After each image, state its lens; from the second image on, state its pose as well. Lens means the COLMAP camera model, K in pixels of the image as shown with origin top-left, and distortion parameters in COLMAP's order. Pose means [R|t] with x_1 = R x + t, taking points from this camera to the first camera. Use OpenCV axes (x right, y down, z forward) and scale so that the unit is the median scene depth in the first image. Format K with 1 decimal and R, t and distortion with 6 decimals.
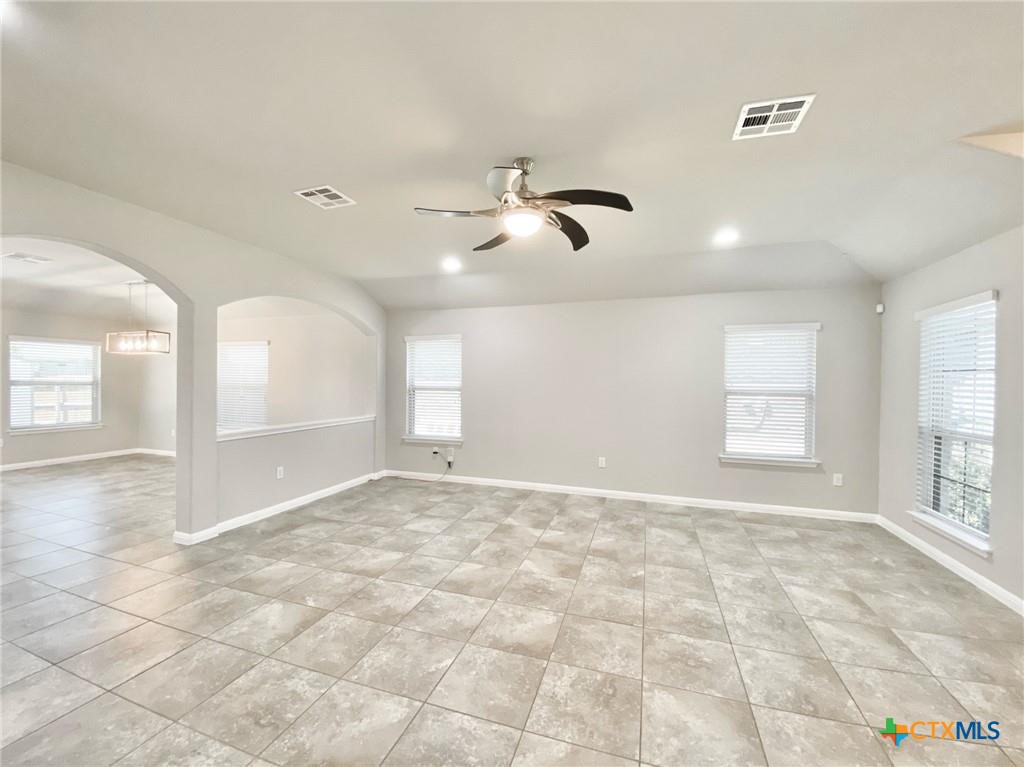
lens RADIAL K [[418.9, 0, 512.0], [0, 418.9, 383.5], [0, 0, 1]] dist [0.042241, -0.034049]
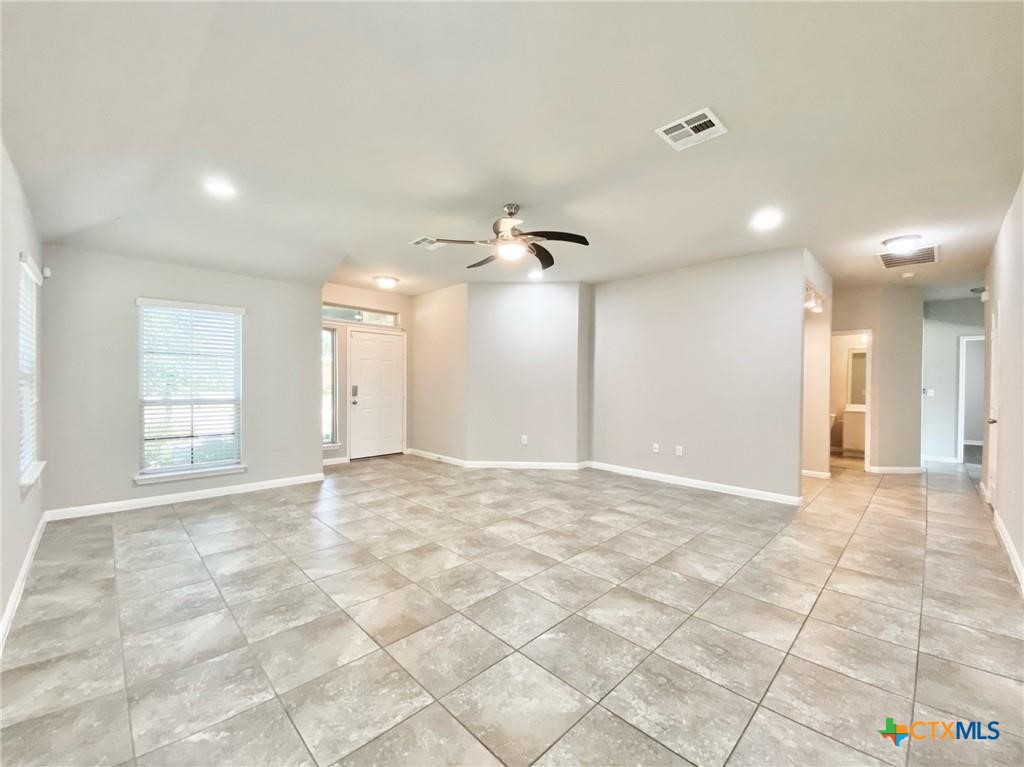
lens RADIAL K [[411.9, 0, 512.0], [0, 411.9, 383.5], [0, 0, 1]] dist [0.015006, -0.016334]
pose [[-0.891648, -0.017168, 0.452404, -0.425187], [-0.012360, 0.999831, 0.013582, 0.030017], [-0.452561, 0.006519, -0.891710, 1.571973]]
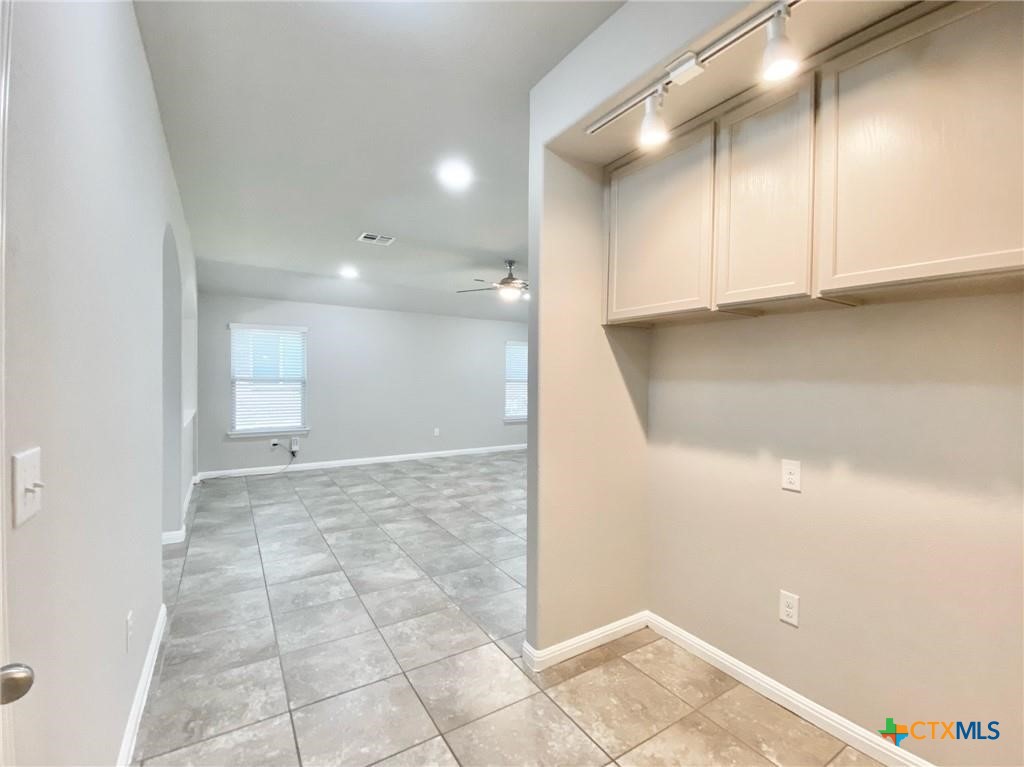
lens RADIAL K [[459.2, 0, 553.4], [0, 459.2, 386.8], [0, 0, 1]] dist [0.099882, -0.048883]
pose [[0.593365, -0.015007, 0.804794, -1.127248], [-0.001824, 0.999799, 0.019988, 0.009681], [-0.804931, -0.013328, 0.593218, -0.307468]]
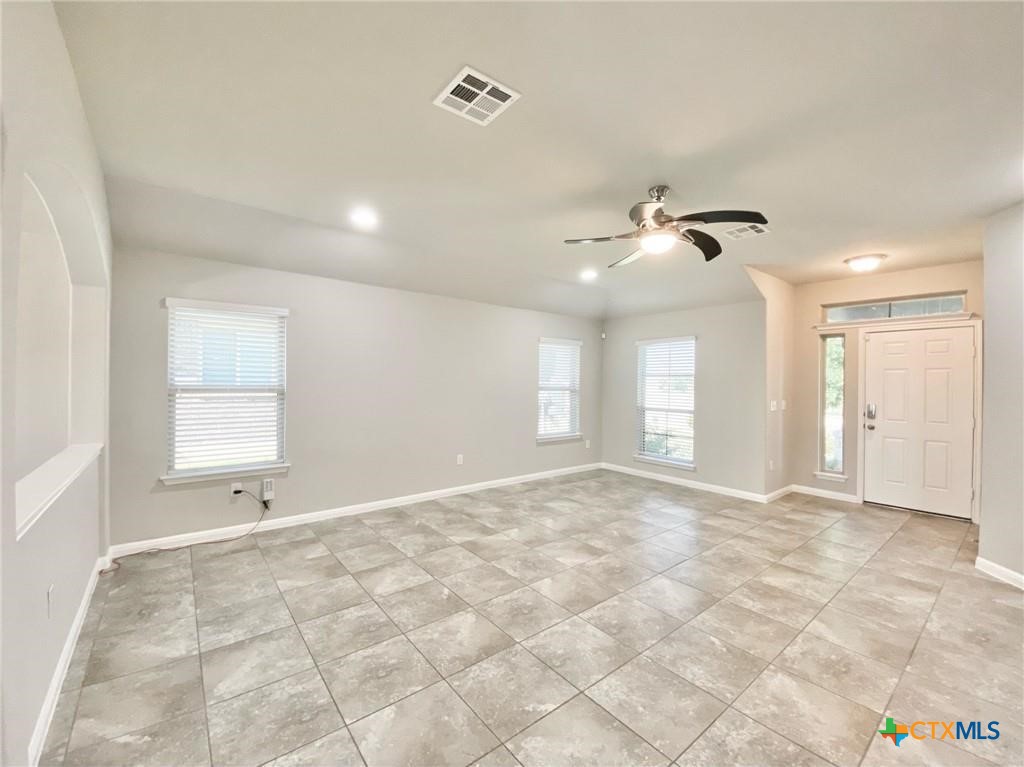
lens RADIAL K [[418.9, 0, 512.0], [0, 418.9, 383.5], [0, 0, 1]] dist [0.042241, -0.034049]
pose [[0.537606, -0.006638, 0.843170, -0.812224], [-0.004062, 0.999937, 0.010463, -0.008585], [-0.843186, -0.009050, 0.537545, 0.514443]]
